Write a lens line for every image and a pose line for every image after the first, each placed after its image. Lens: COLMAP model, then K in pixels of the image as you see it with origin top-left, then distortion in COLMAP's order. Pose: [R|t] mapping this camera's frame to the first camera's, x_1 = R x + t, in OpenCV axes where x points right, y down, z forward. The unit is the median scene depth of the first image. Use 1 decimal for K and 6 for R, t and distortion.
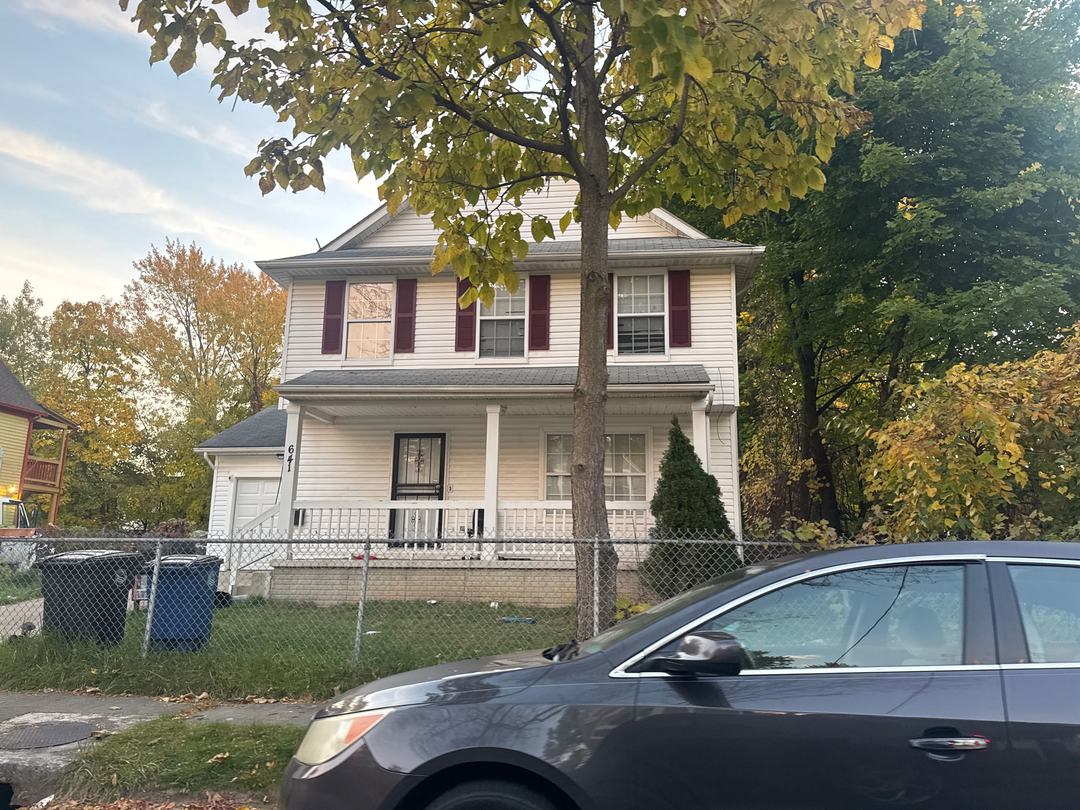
lens RADIAL K [[737.4, 0, 540.0], [0, 737.4, 405.0], [0, 0, 1]] dist [0.105962, 0.000762]
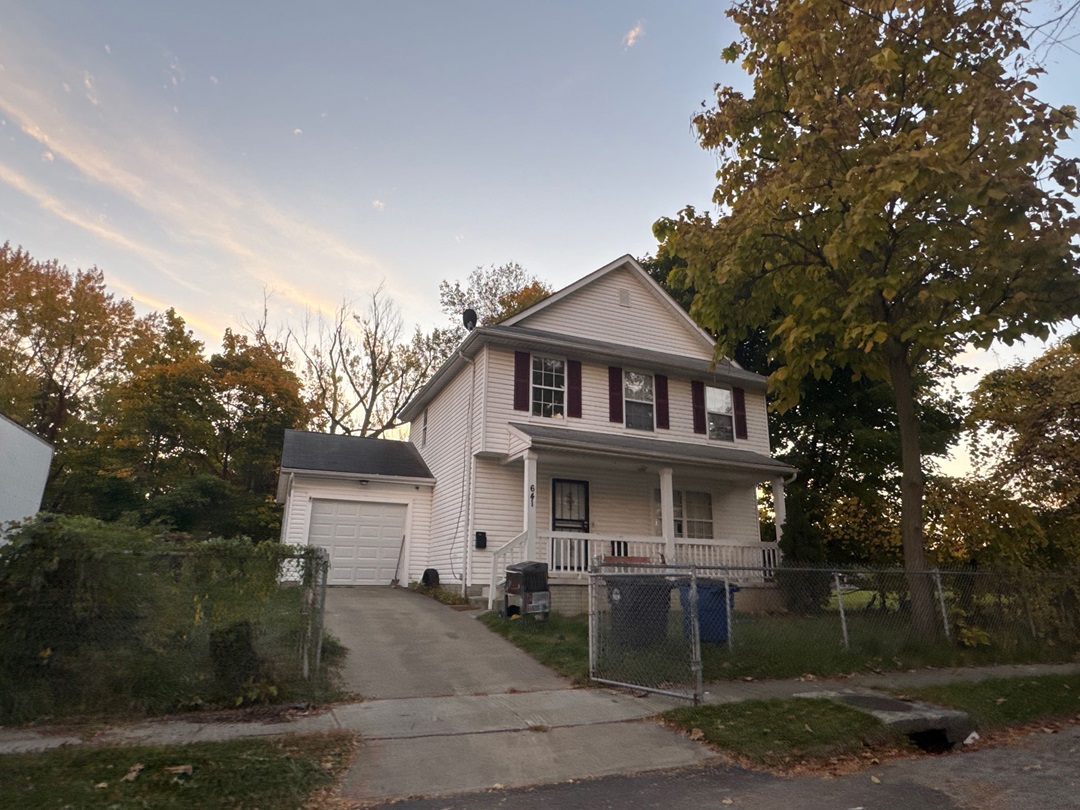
lens RADIAL K [[624.7, 0, 540.0], [0, 624.7, 405.0], [0, 0, 1]] dist [0.001201, 0.000025]
pose [[0.863795, 0.135471, 0.485290, -0.769419], [-0.106972, 0.990527, -0.086105, 0.008836], [-0.492357, 0.022465, 0.870103, 0.076767]]
